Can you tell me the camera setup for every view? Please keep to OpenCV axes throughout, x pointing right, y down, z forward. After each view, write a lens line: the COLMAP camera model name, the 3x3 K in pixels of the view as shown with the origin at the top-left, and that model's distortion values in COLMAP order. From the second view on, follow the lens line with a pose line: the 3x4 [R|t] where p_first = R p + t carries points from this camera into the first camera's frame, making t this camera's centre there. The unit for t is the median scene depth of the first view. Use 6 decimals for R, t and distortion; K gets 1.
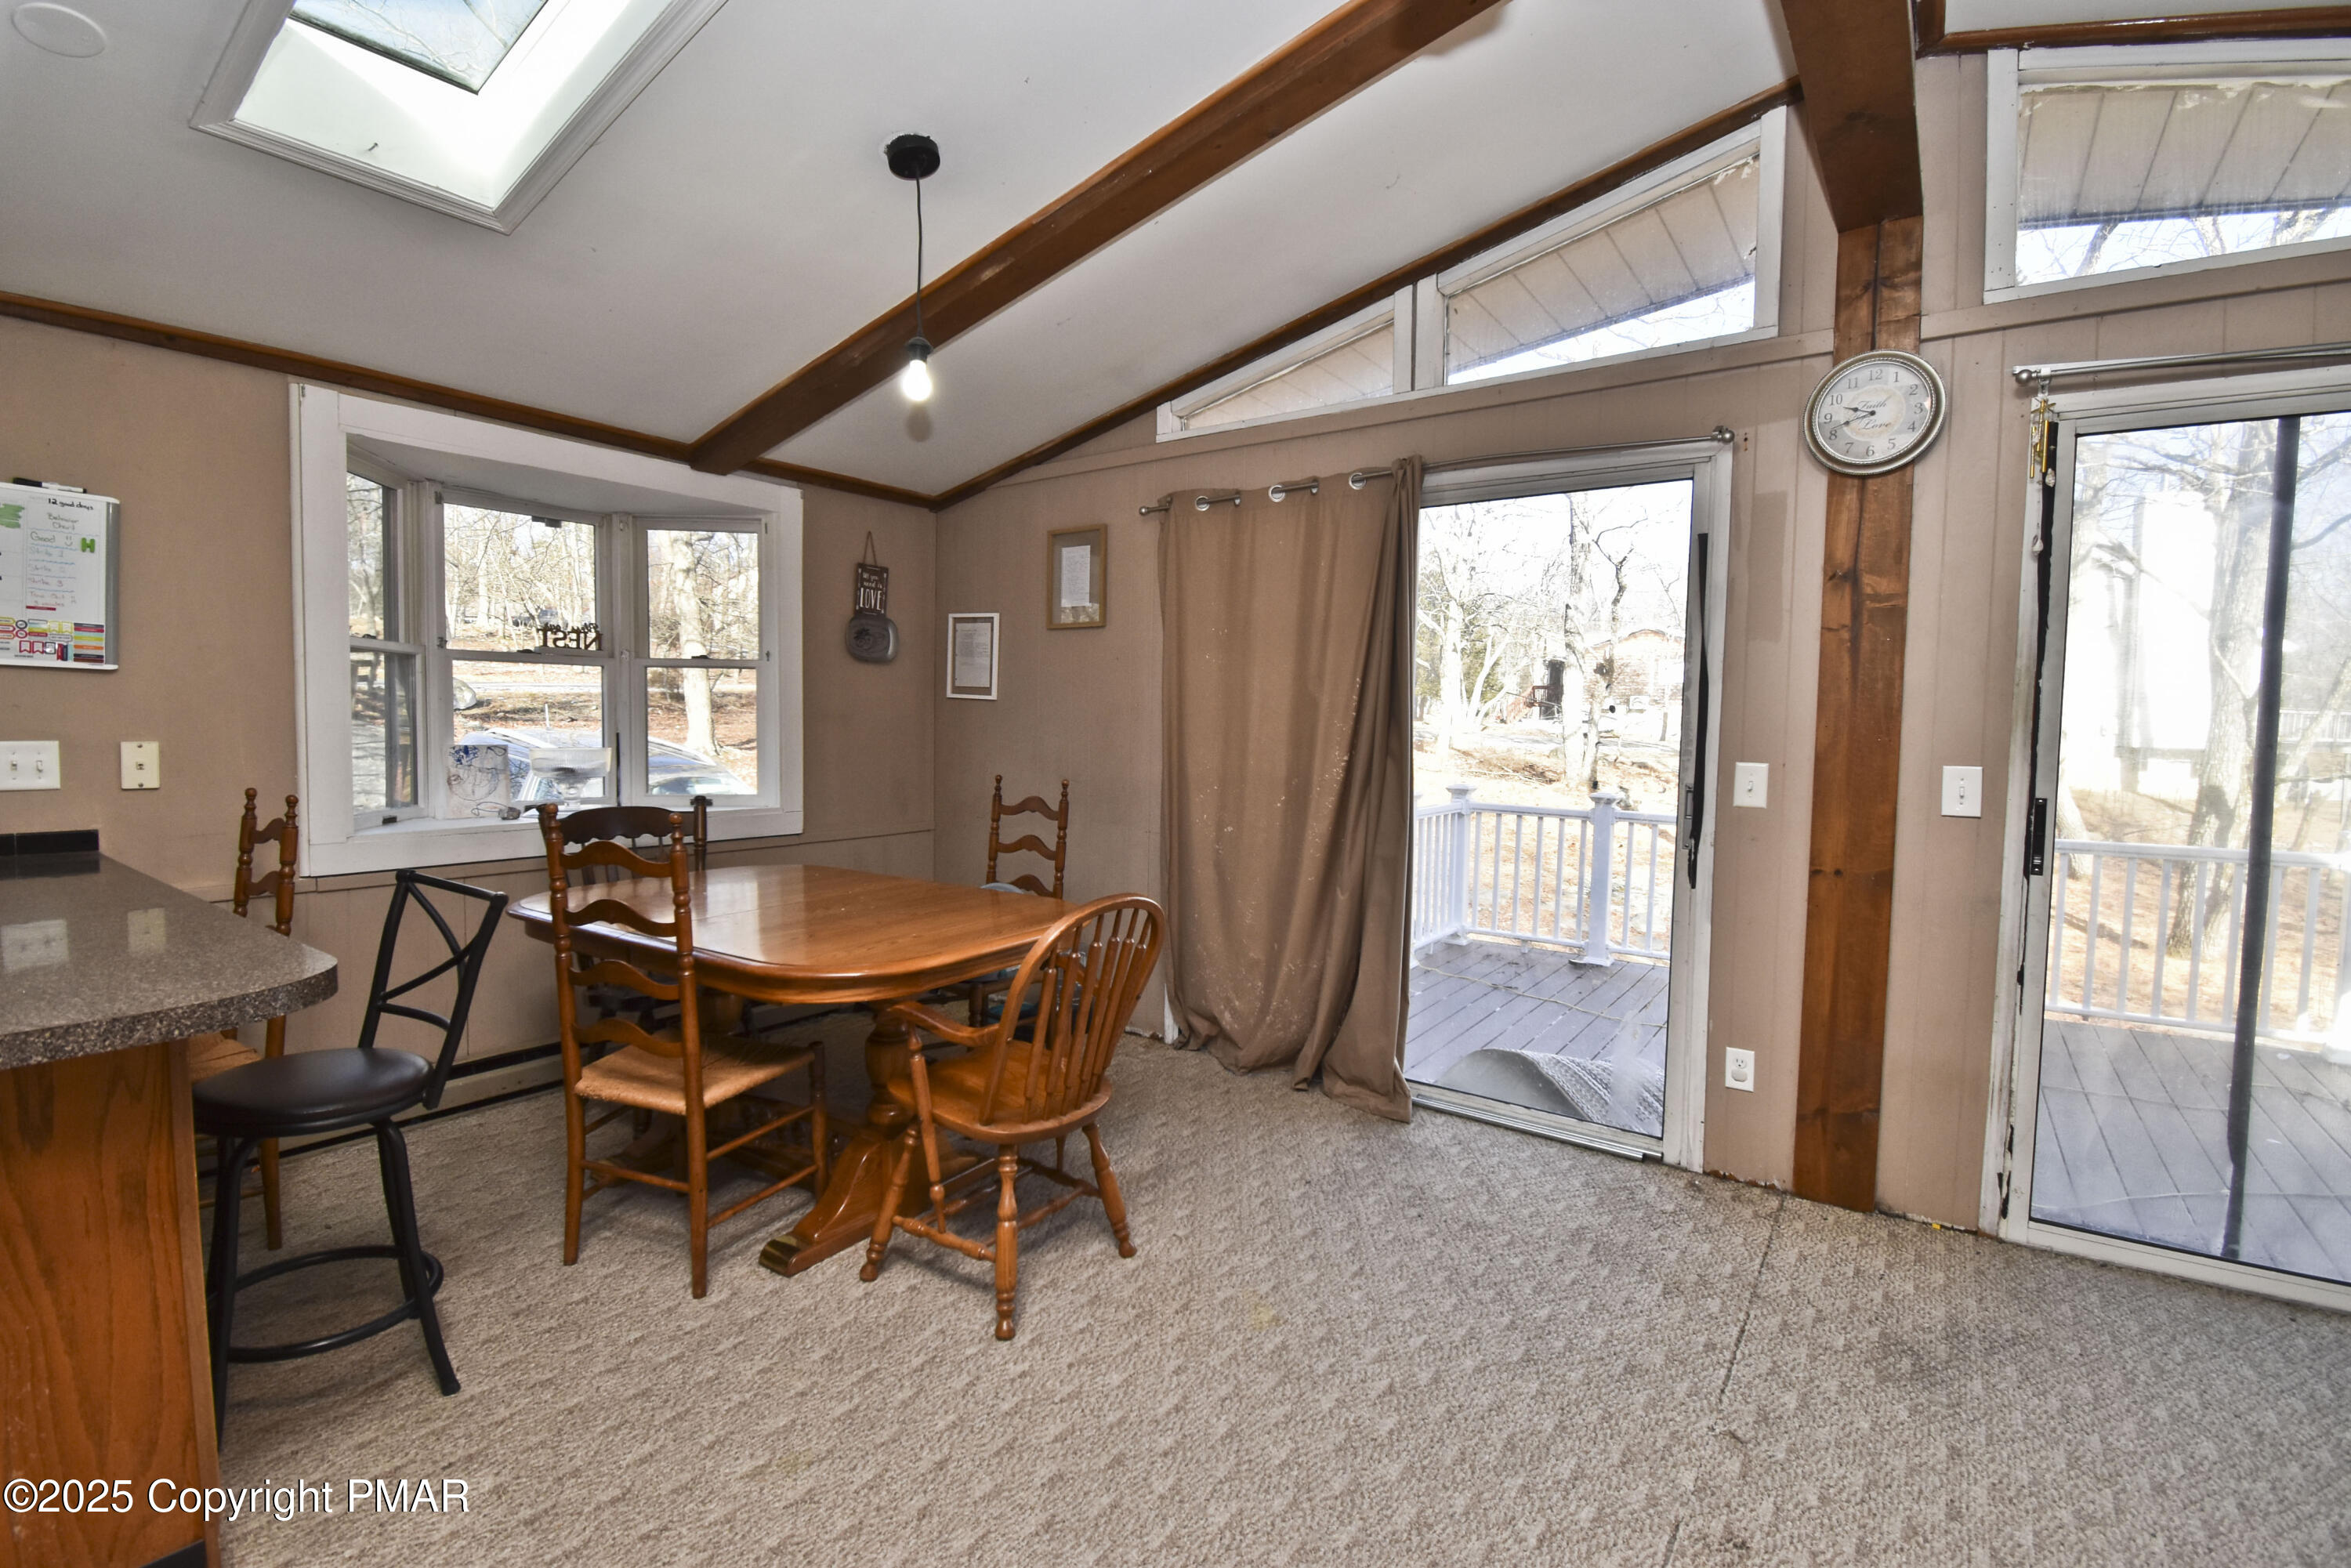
lens RADIAL K [[1063.1, 0, 1146.4], [0, 1063.1, 771.2], [0, 0, 1]] dist [0.020712, -0.026274]
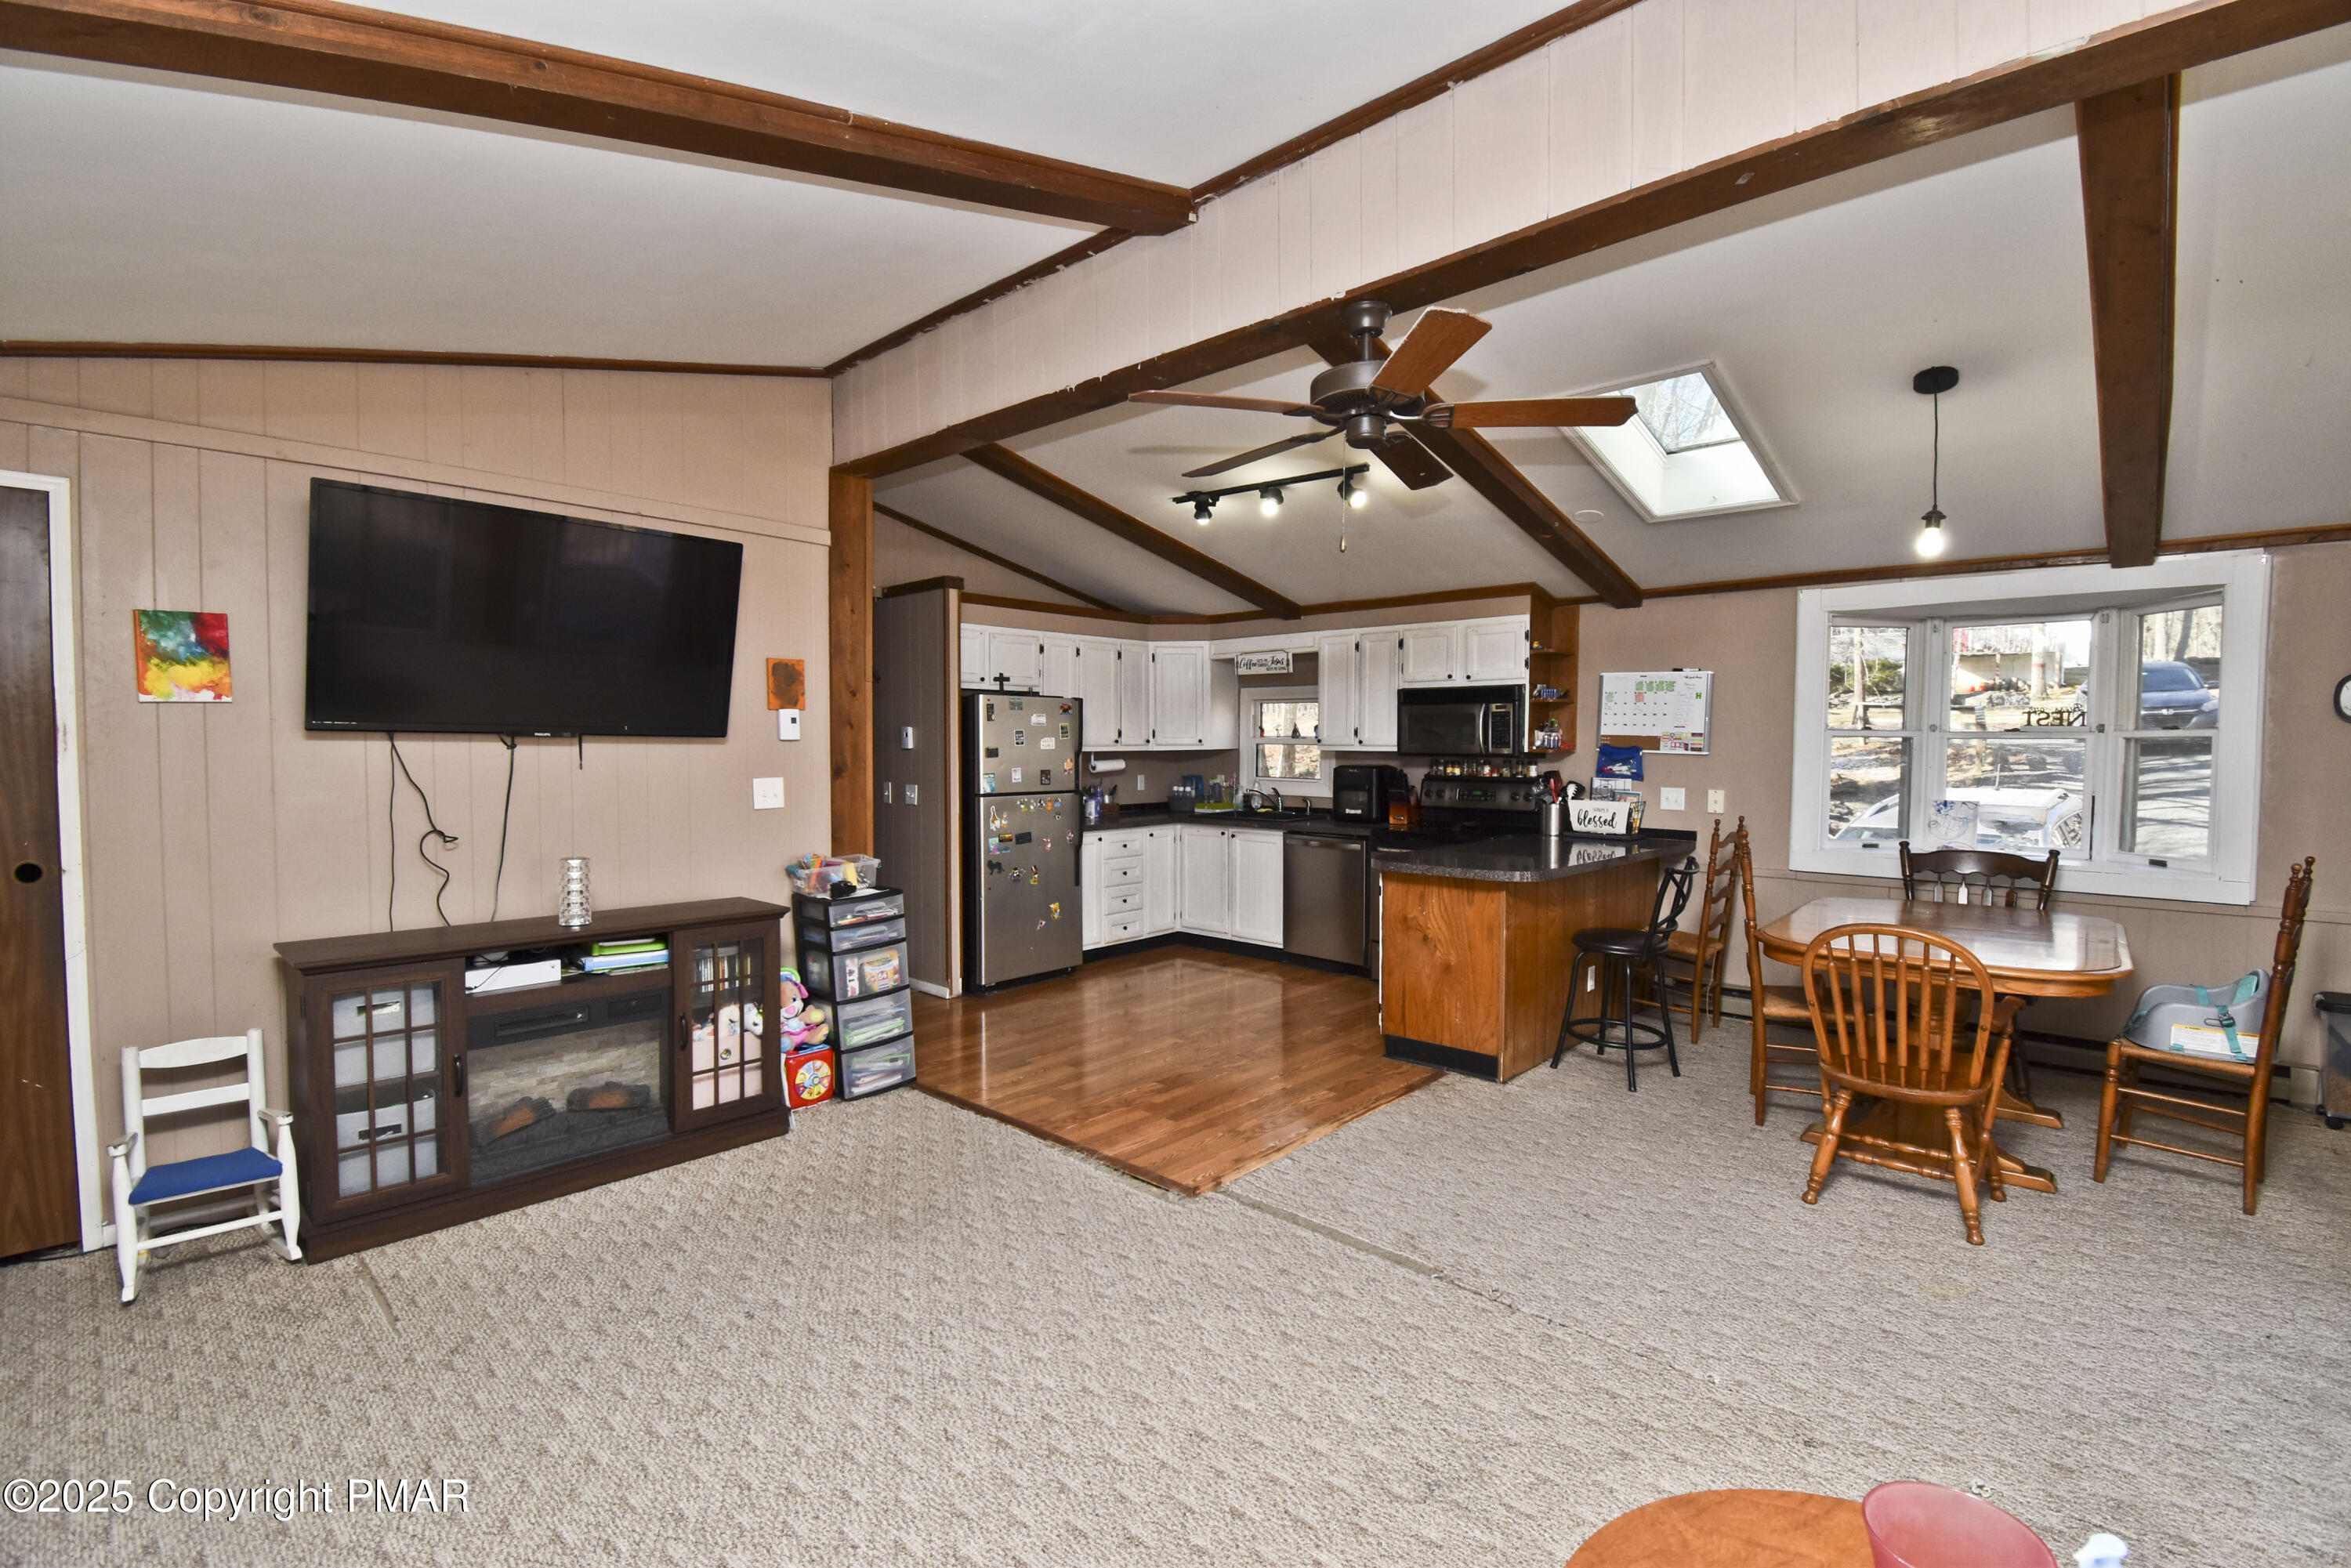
lens RADIAL K [[1038.4, 0, 1172.8], [0, 1038.4, 787.5], [0, 0, 1]] dist [0.016347, -0.023296]
pose [[-0.111931, 0.027588, -0.993333, 1.004008], [-0.056010, 0.997850, 0.034025, -0.036860], [0.992136, 0.059445, -0.110145, 0.170366]]
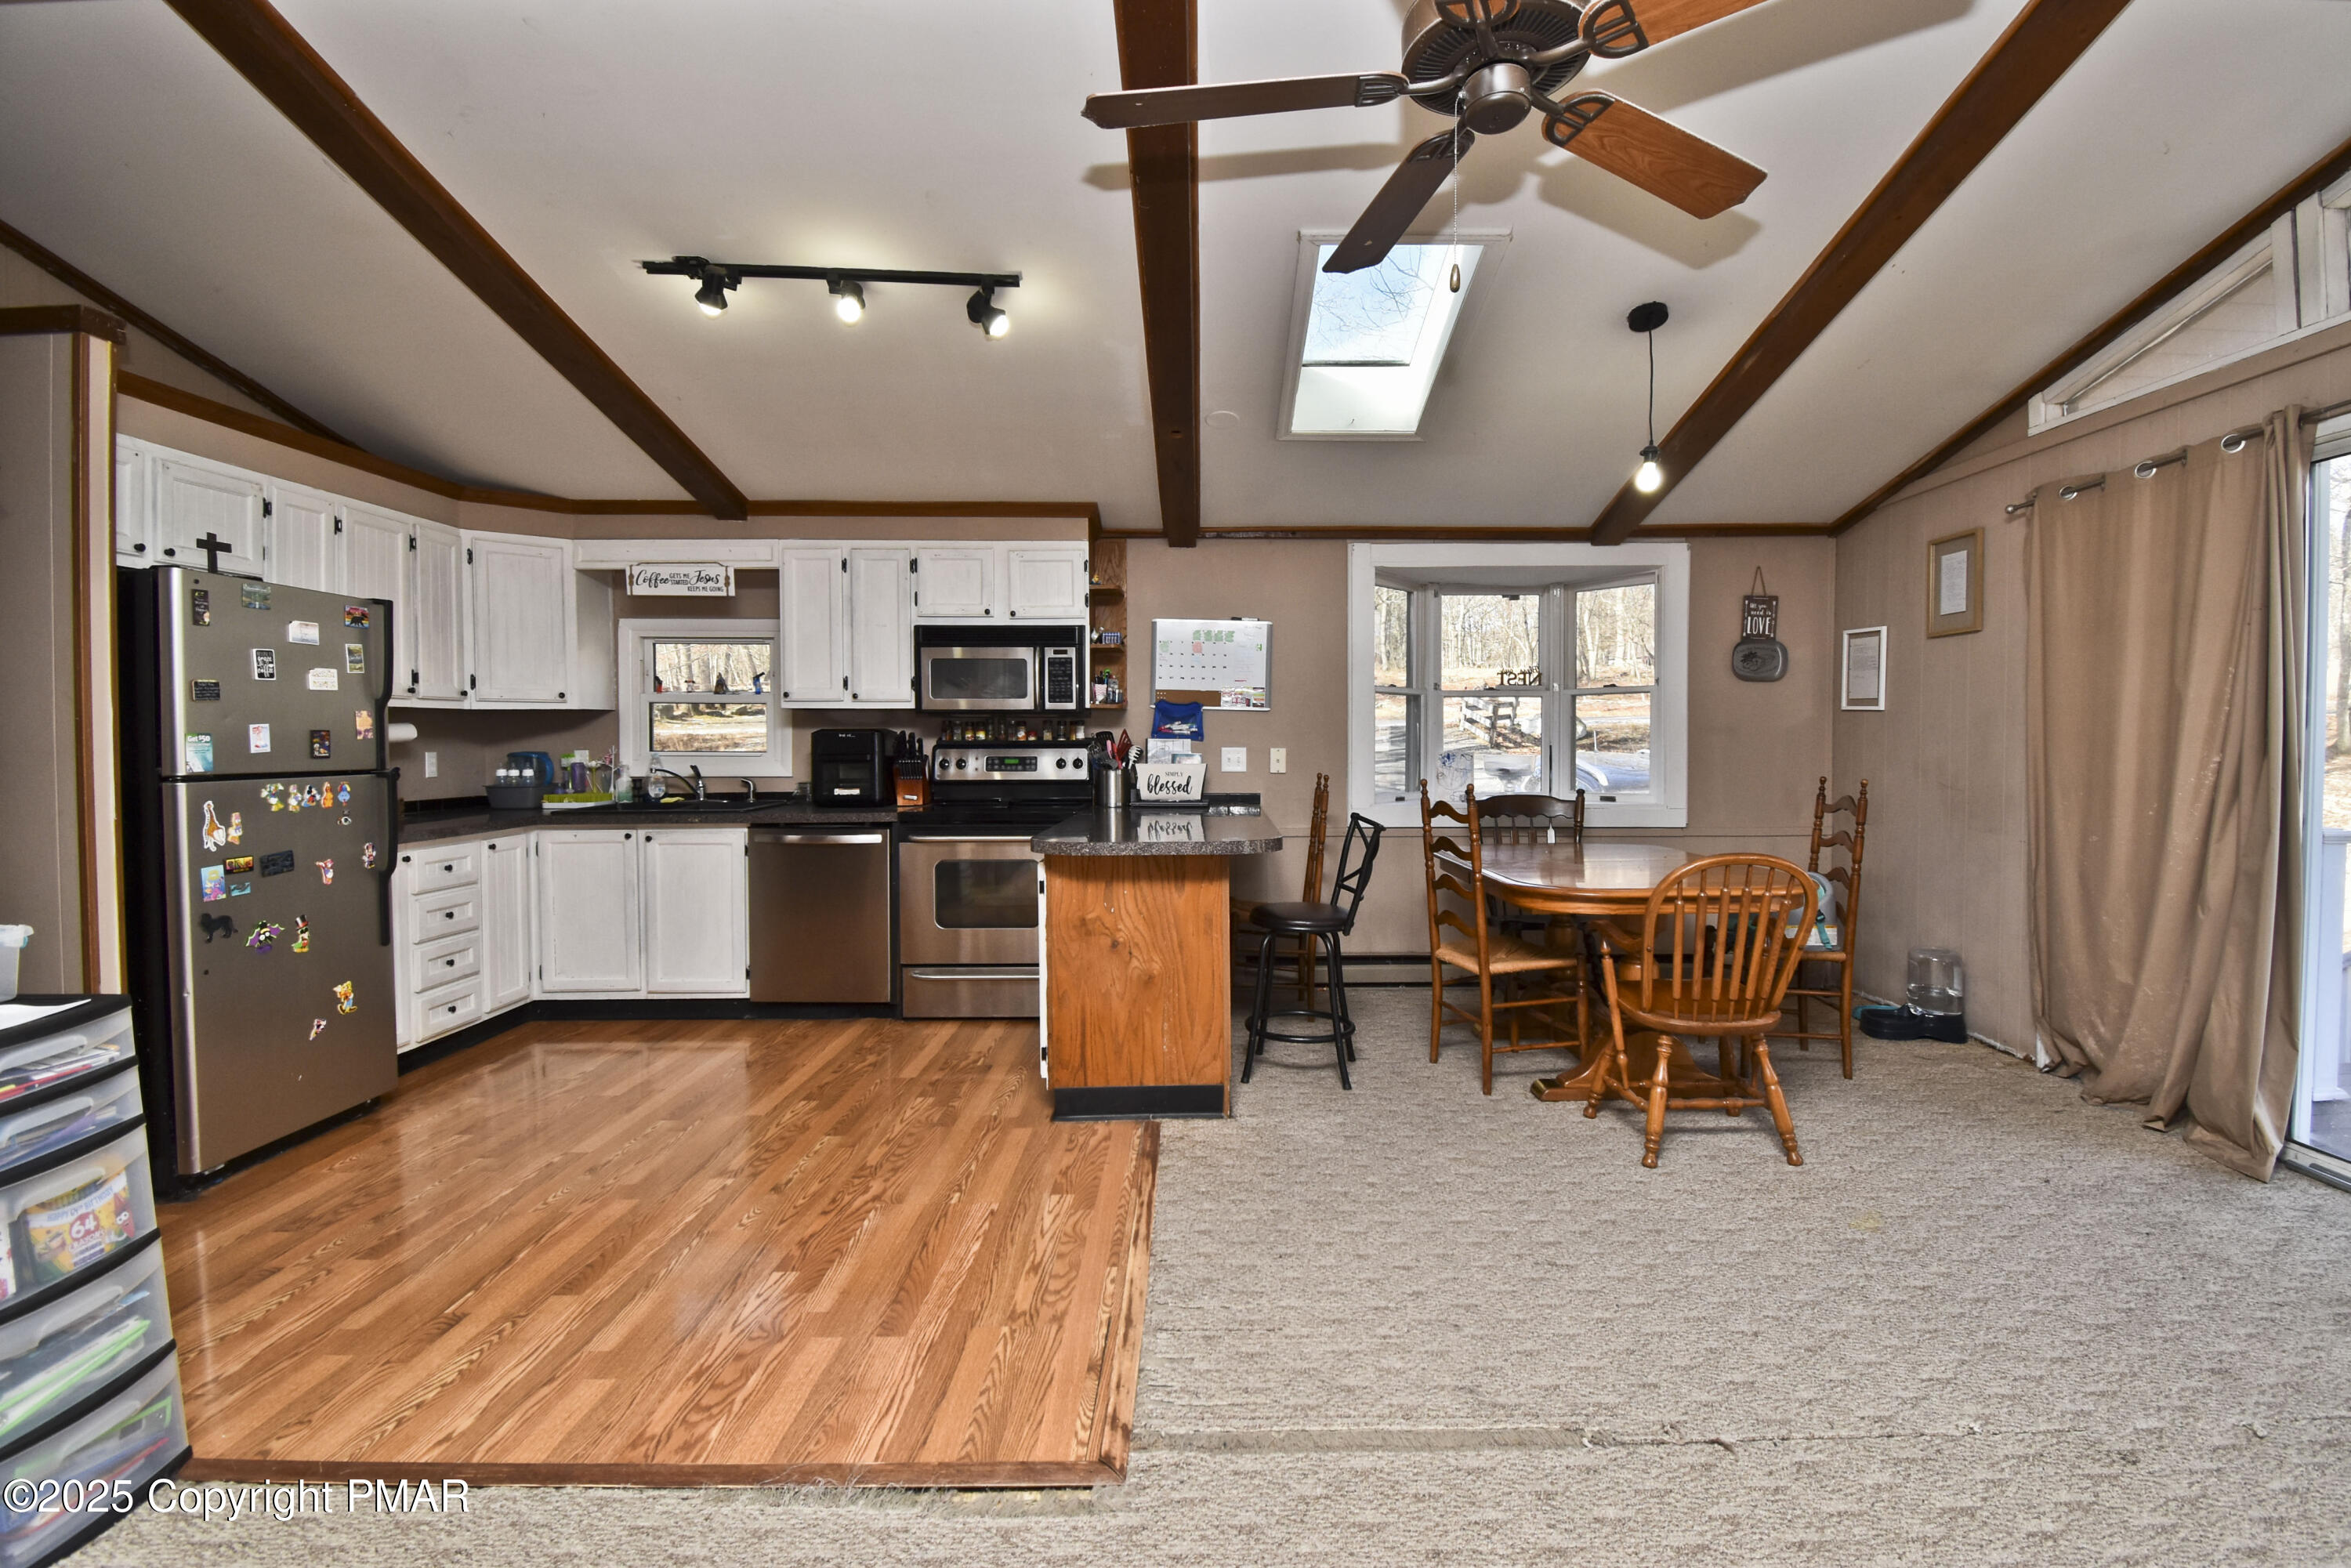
lens RADIAL K [[1075.3, 0, 1215.0], [0, 1075.3, 764.9], [0, 0, 1]] dist [0.020470, -0.026354]
pose [[0.602186, 0.000827, -0.798356, 0.459259], [-0.029200, 0.999353, -0.020991, 0.040789], [0.797822, 0.035953, 0.601820, -0.218920]]
